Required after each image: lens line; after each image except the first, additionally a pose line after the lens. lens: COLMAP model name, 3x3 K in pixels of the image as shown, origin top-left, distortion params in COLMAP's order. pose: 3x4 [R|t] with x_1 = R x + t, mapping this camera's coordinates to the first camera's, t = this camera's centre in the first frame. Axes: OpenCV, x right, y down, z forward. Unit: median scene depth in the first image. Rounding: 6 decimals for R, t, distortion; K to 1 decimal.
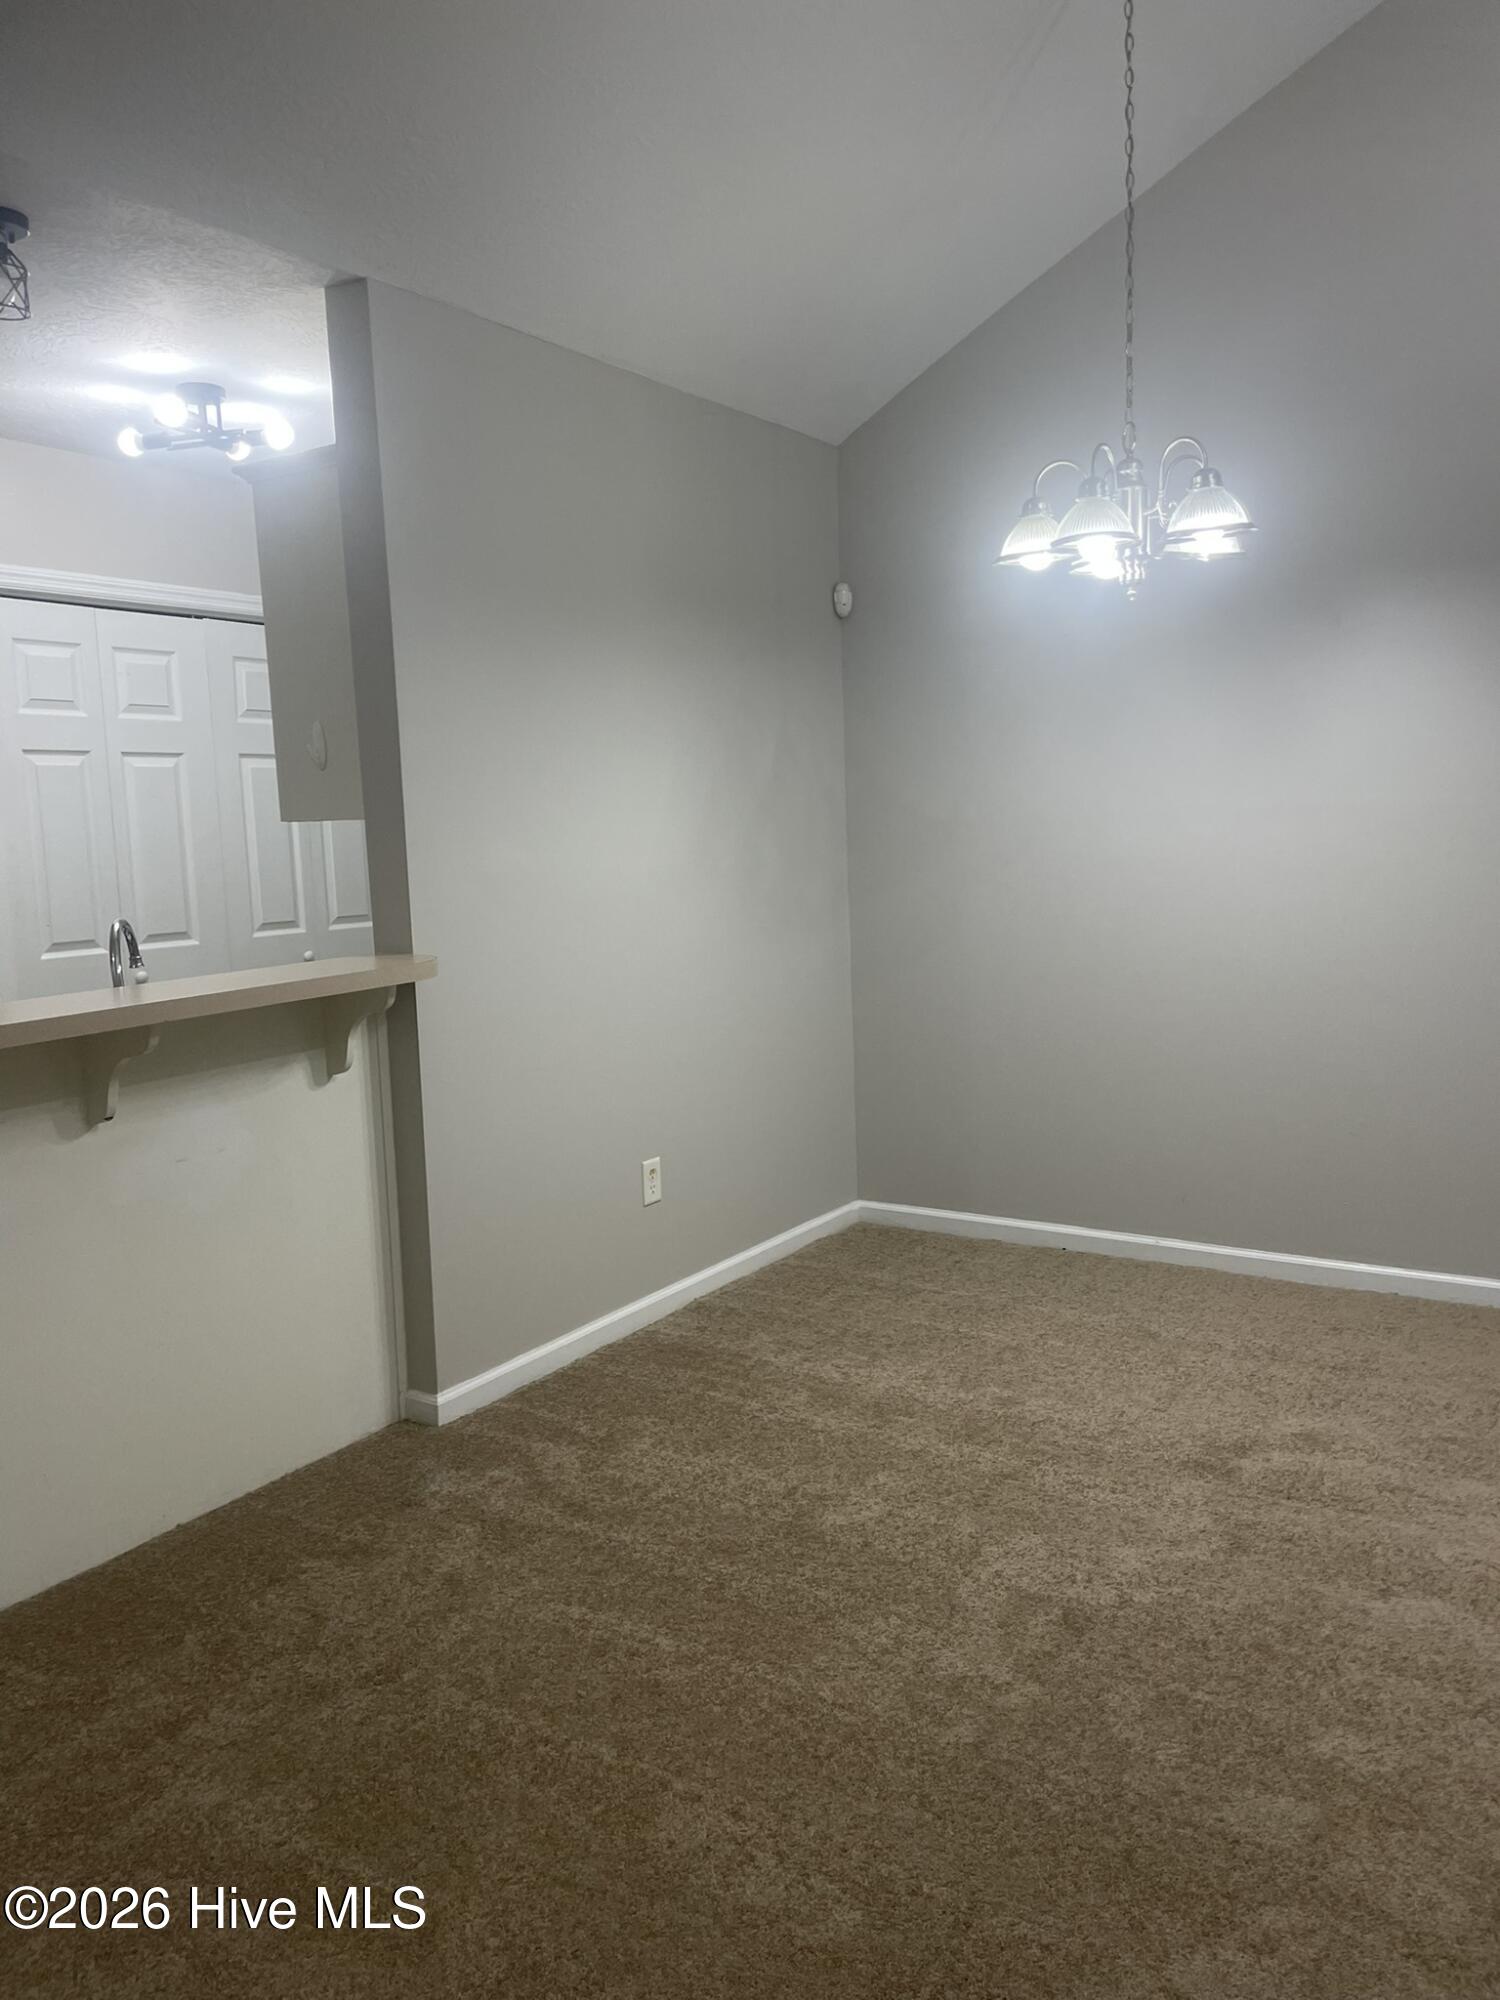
lens RADIAL K [[1485.1, 0, 764.3], [0, 1485.1, 1012.2], [0, 0, 1]] dist [0.055359, -0.076426]
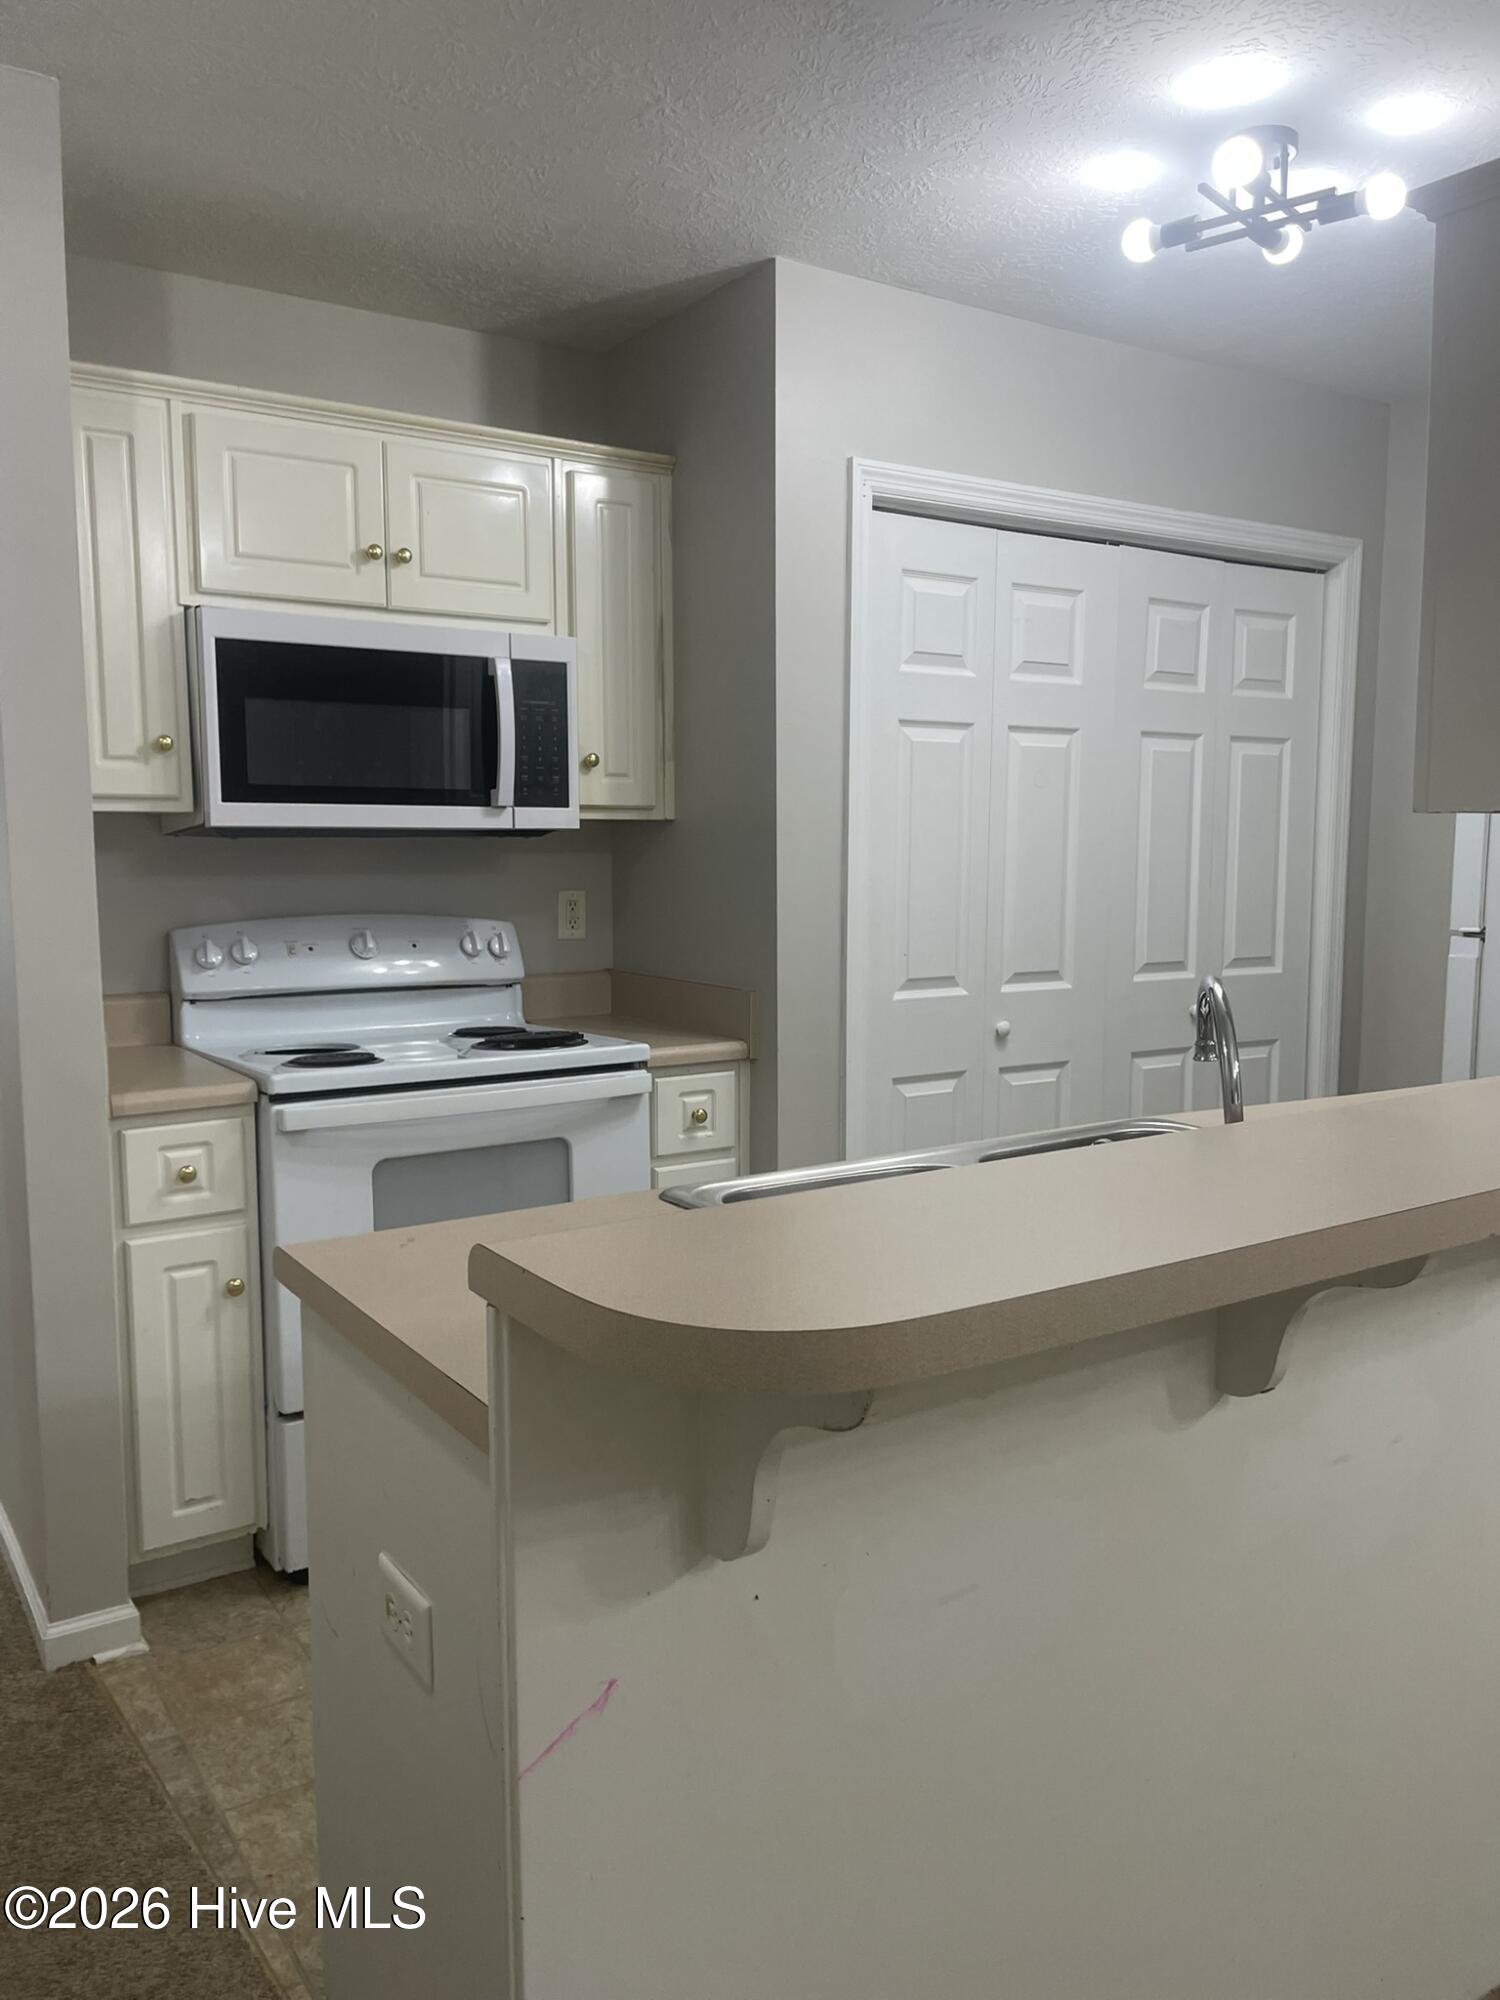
lens RADIAL K [[1485.1, 0, 764.3], [0, 1485.1, 1012.2], [0, 0, 1]] dist [0.055359, -0.076426]
pose [[0.914717, 0.073815, -0.397297, -0.252280], [-0.079276, 0.996849, 0.002685, -0.026478], [0.396243, 0.029040, 0.917686, 0.298107]]
